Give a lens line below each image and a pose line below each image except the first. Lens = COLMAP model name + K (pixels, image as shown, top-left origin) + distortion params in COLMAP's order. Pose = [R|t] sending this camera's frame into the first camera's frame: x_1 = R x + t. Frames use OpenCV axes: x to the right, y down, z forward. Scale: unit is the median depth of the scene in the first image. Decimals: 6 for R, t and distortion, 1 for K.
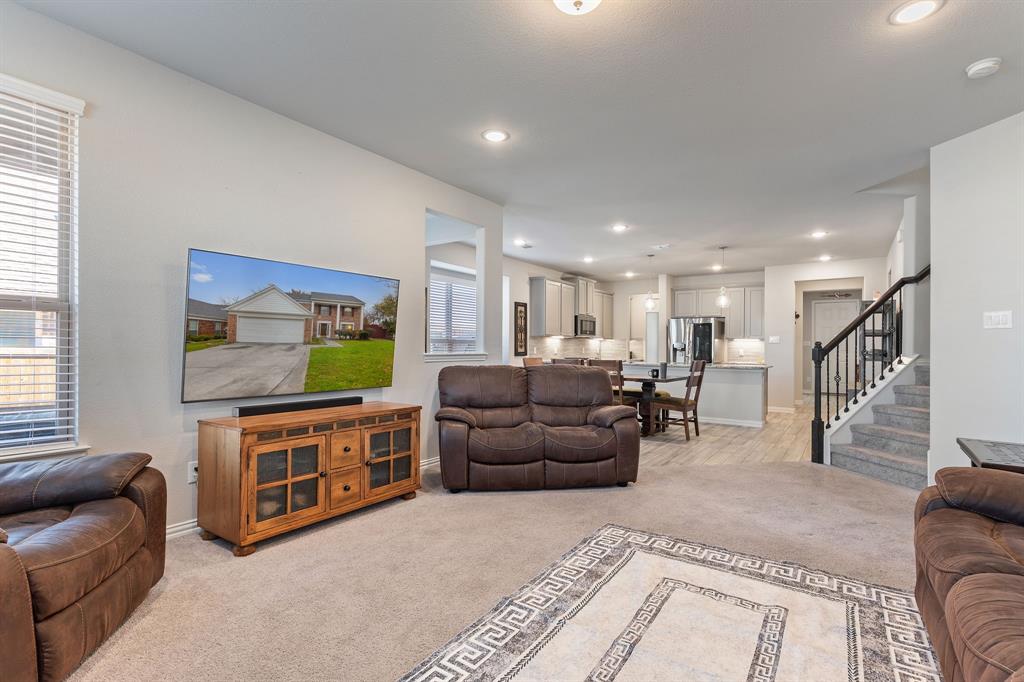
lens RADIAL K [[487.6, 0, 512.0], [0, 487.6, 341.0], [0, 0, 1]] dist [0.000062, 0.000459]
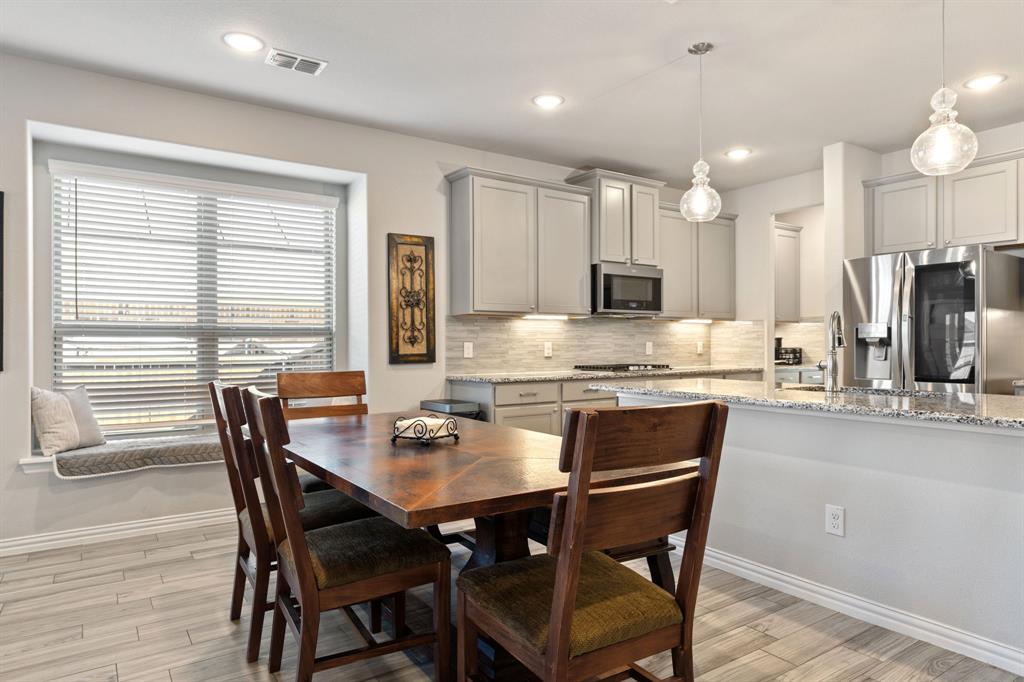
lens RADIAL K [[632.6, 0, 512.0], [0, 632.6, 341.0], [0, 0, 1]] dist [-0.003813, 0.002436]
pose [[0.933403, -0.013900, -0.358560, 0.268840], [0.017543, 0.999822, 0.006907, 0.008519], [0.358401, -0.012737, 0.933481, 0.484547]]
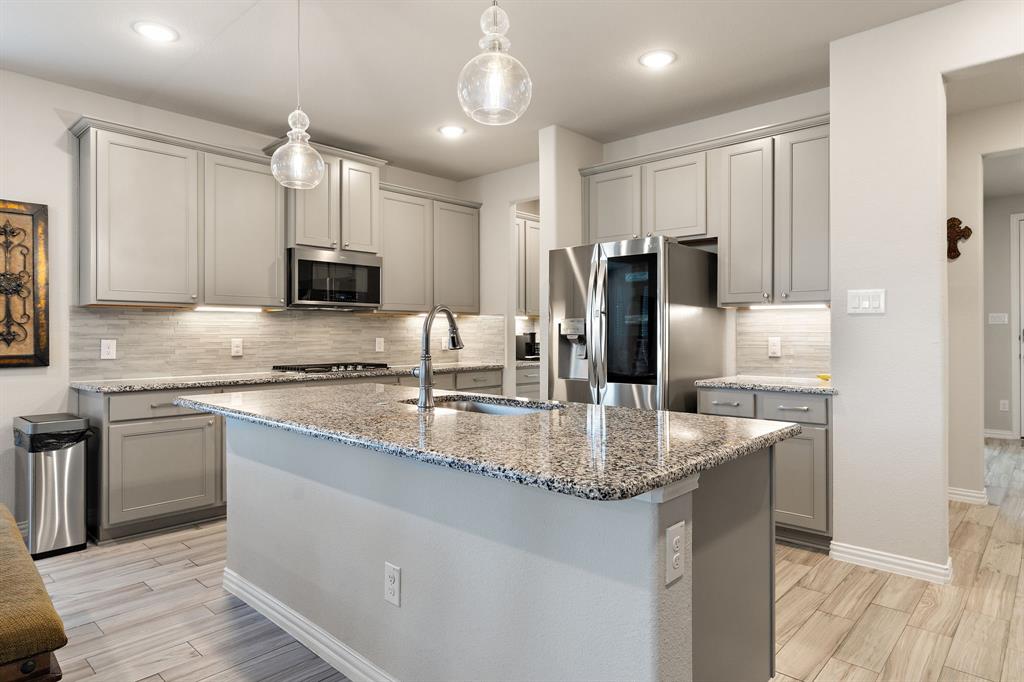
lens RADIAL K [[598.9, 0, 516.2], [0, 598.9, 331.6], [0, 0, 1]] dist [-0.003087, 0.001033]
pose [[0.990349, -0.013853, -0.137903, 0.370100], [0.015202, 0.999846, 0.008736, 0.007777], [0.137760, -0.010748, 0.990407, 0.606841]]
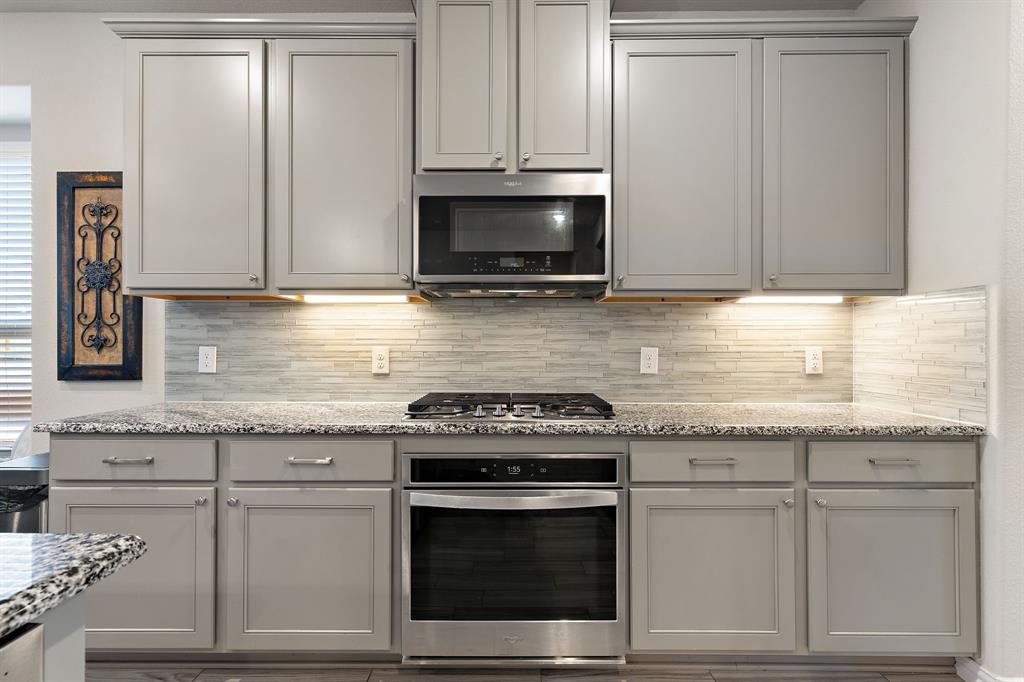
lens RADIAL K [[487.6, 0, 512.0], [0, 487.6, 341.0], [0, 0, 1]] dist [0.000062, 0.000459]
pose [[0.560664, -0.010860, -0.827972, 0.325028], [0.016903, 0.999856, -0.001668, 0.012863], [0.827871, -0.013060, 0.560766, 0.954645]]
